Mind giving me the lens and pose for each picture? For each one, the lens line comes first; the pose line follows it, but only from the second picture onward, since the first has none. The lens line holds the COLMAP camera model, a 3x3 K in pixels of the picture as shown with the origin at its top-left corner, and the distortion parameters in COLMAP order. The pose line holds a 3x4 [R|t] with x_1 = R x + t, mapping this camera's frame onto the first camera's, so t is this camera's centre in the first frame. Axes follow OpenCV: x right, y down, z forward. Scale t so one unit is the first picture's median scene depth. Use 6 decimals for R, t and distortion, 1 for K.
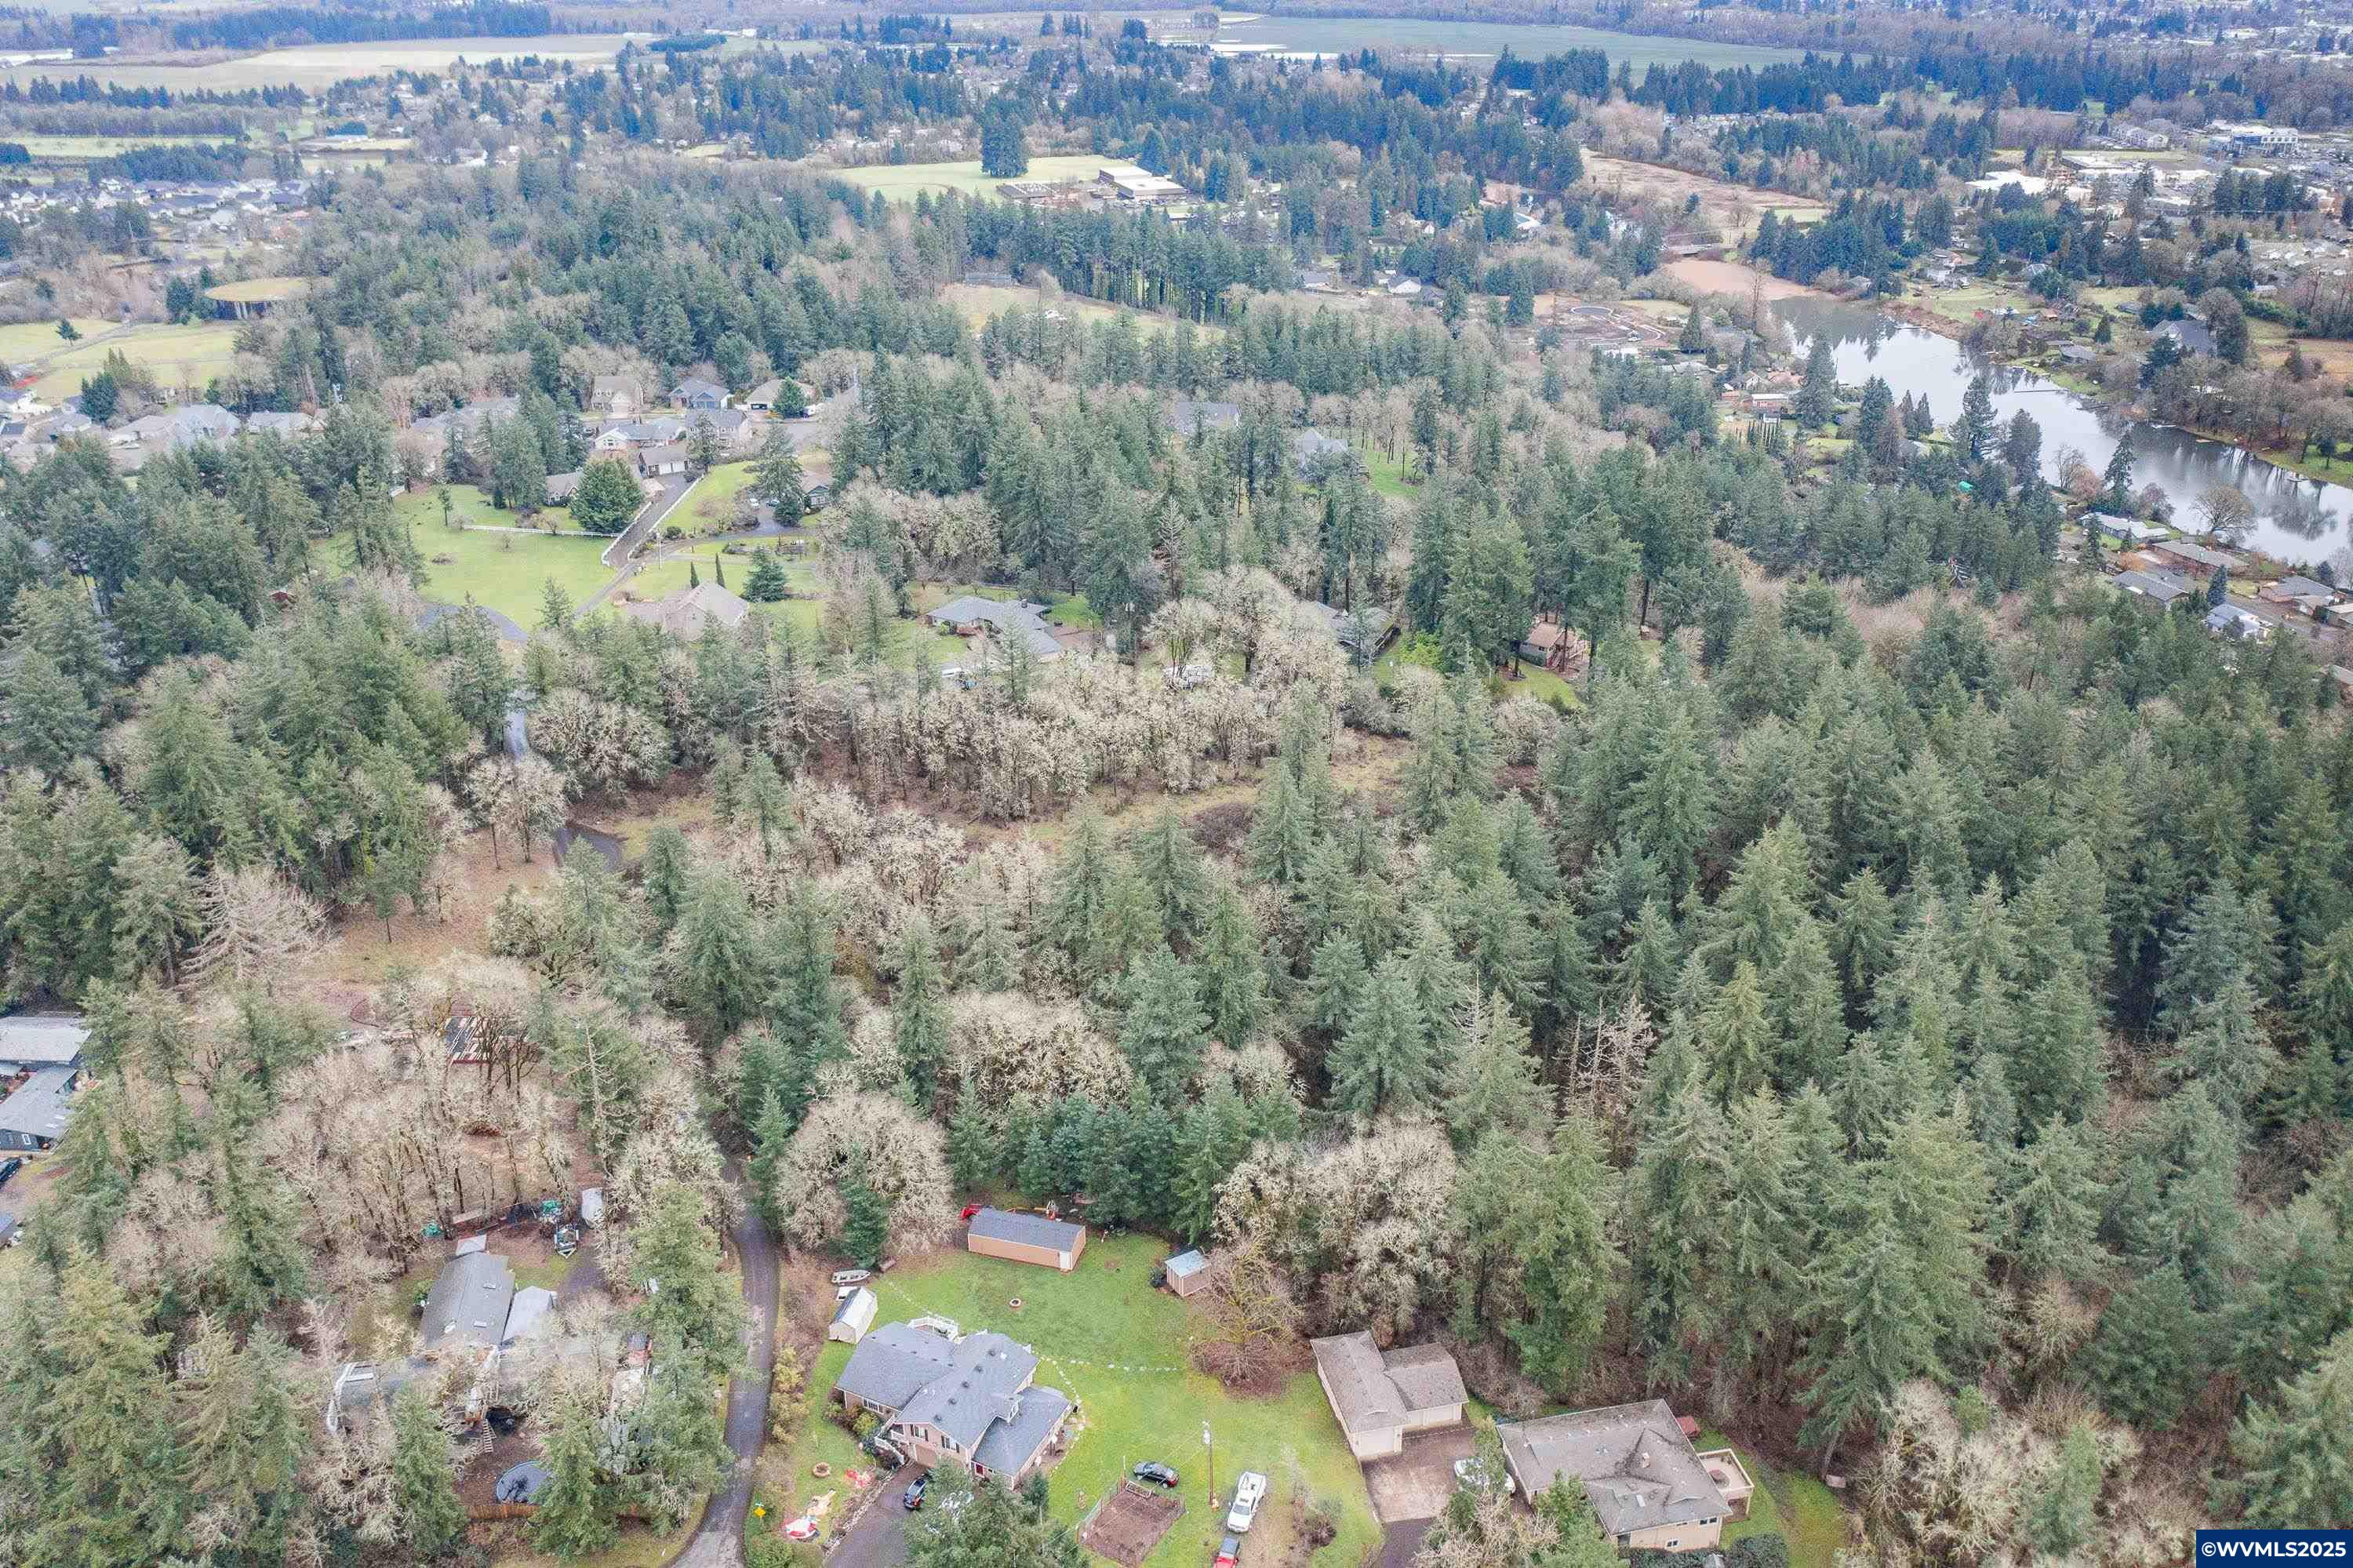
lens RADIAL K [[1883.7, 0, 1172.0], [0, 1883.7, 784.6], [0, 0, 1]] dist [-0.006332, 0.006224]
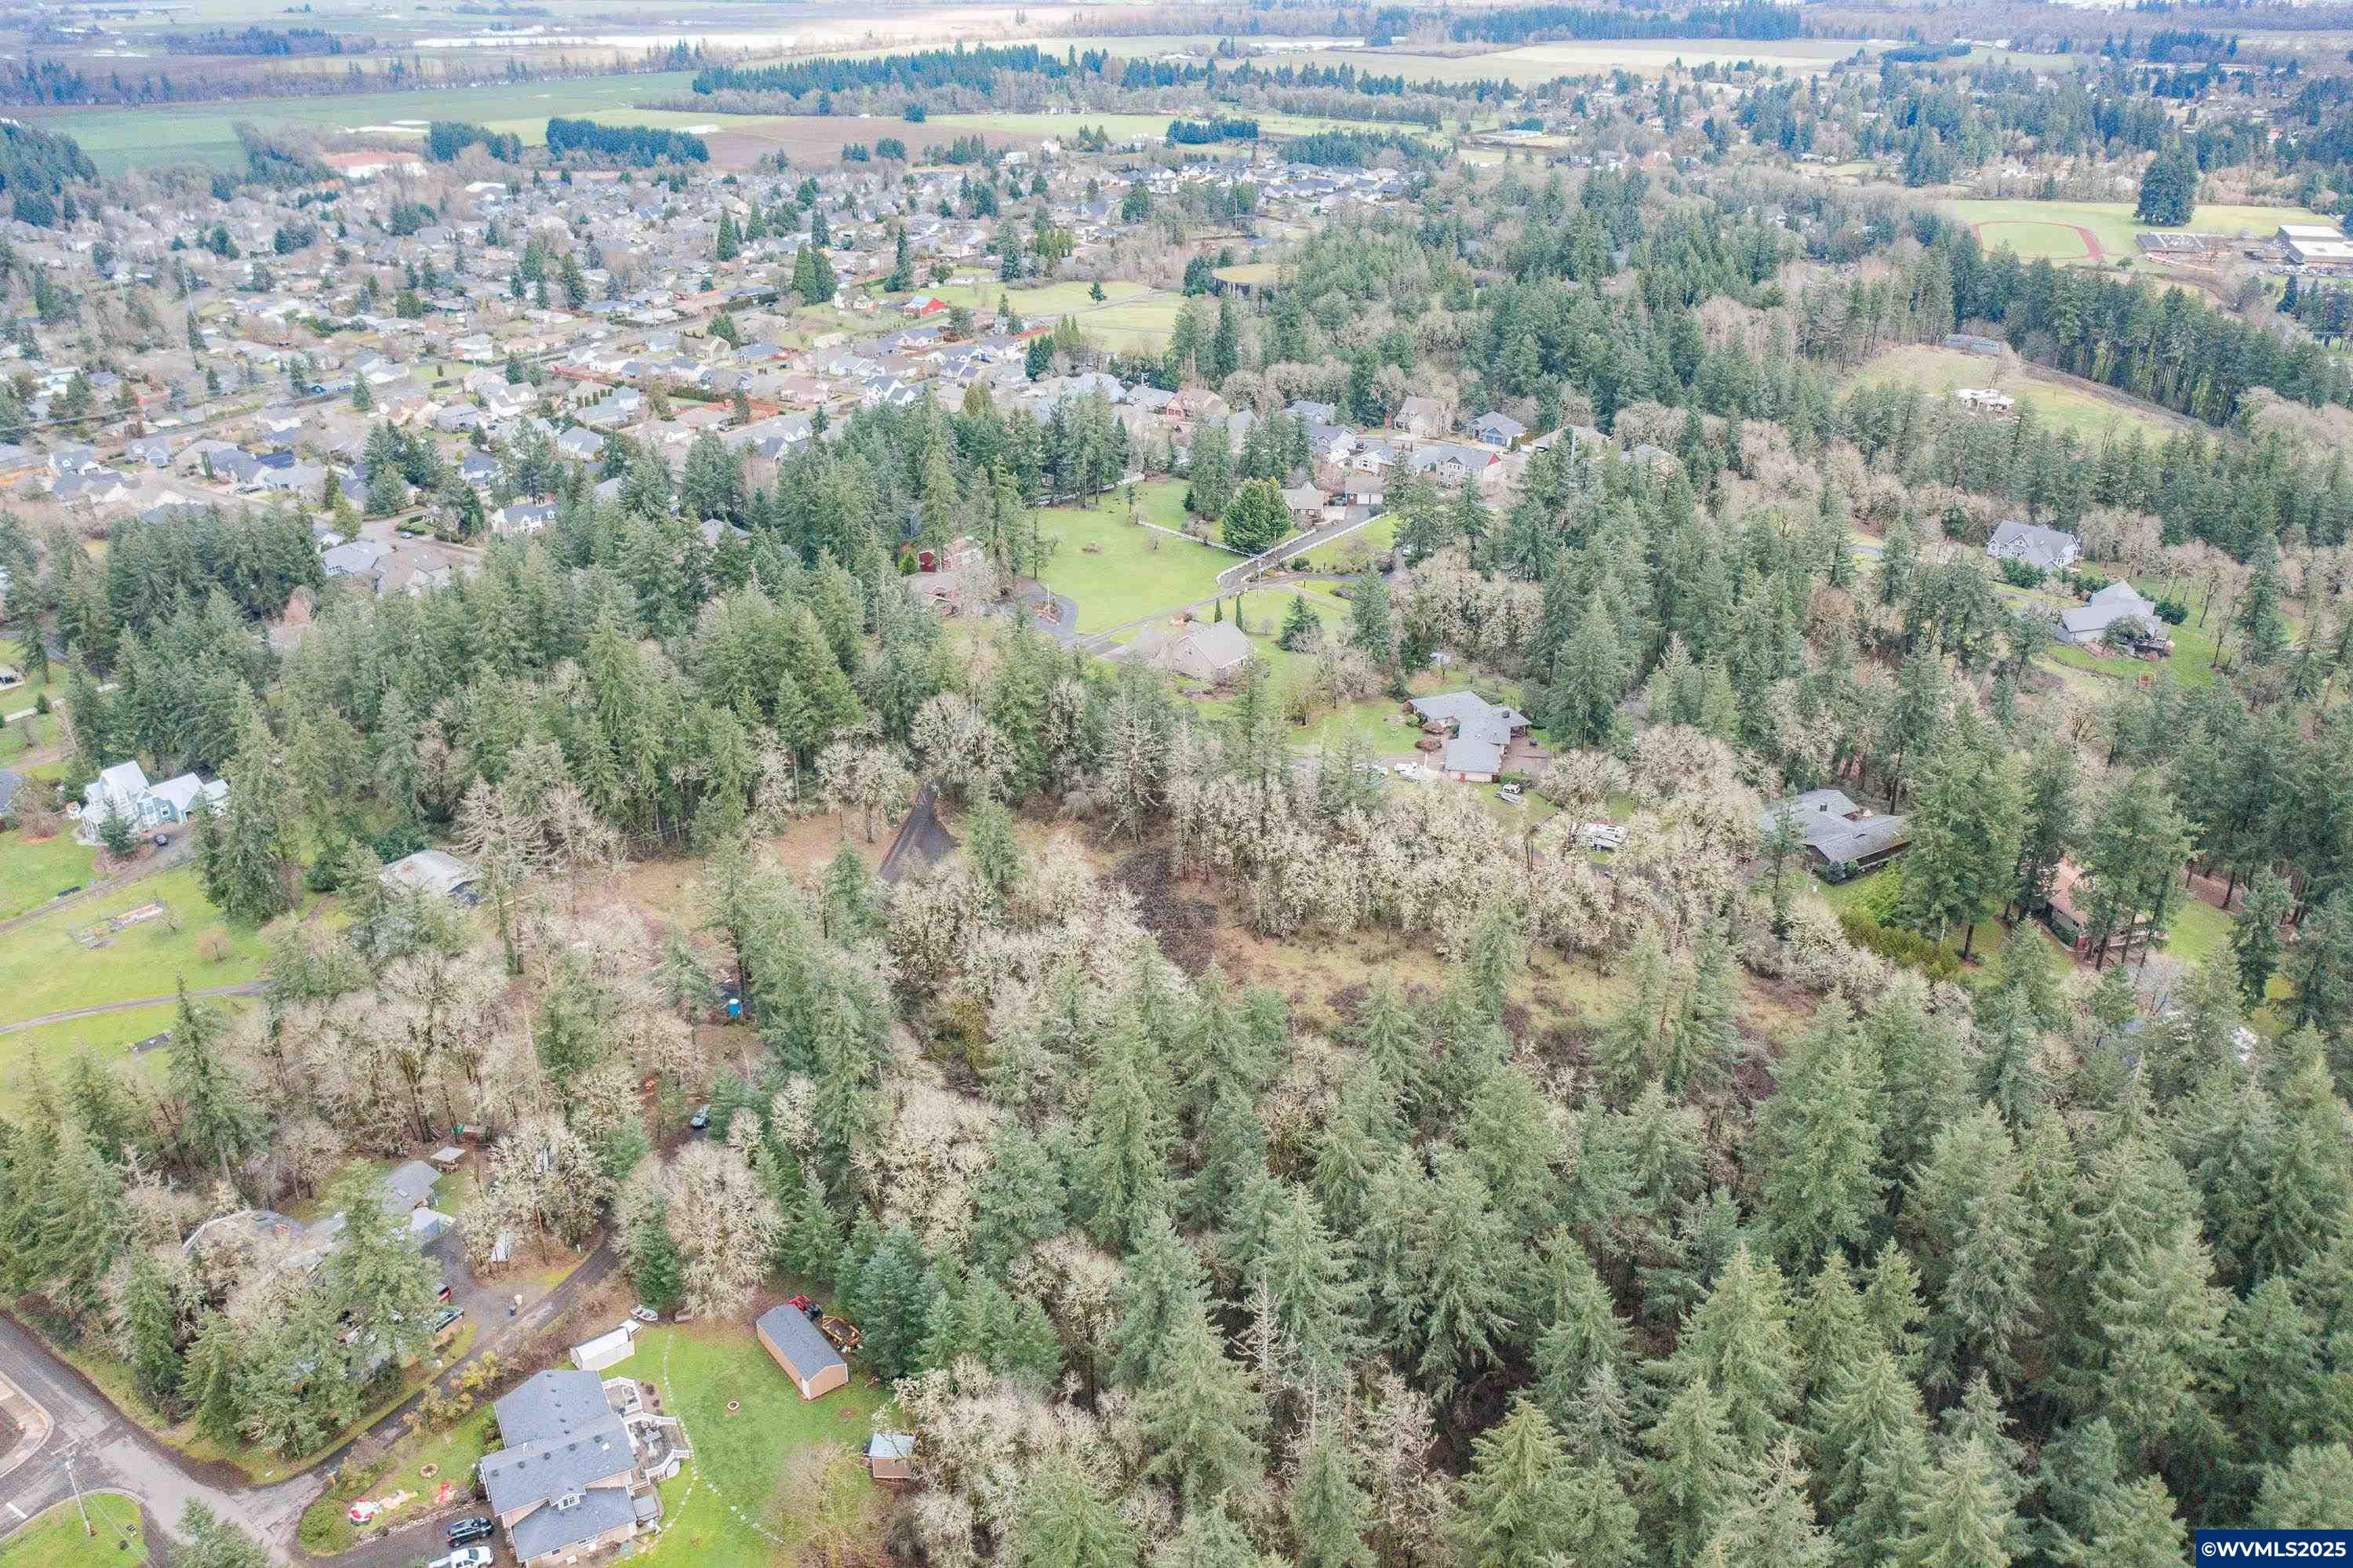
lens RADIAL K [[1883.7, 0, 1174.9], [0, 1883.7, 782.8], [0, 0, 1]] dist [-0.006332, 0.006224]
pose [[0.796300, 0.249906, -0.550866, 0.088749], [-0.248997, 0.965358, 0.078009, -0.027576], [0.551277, 0.075046, 0.830940, 0.044785]]
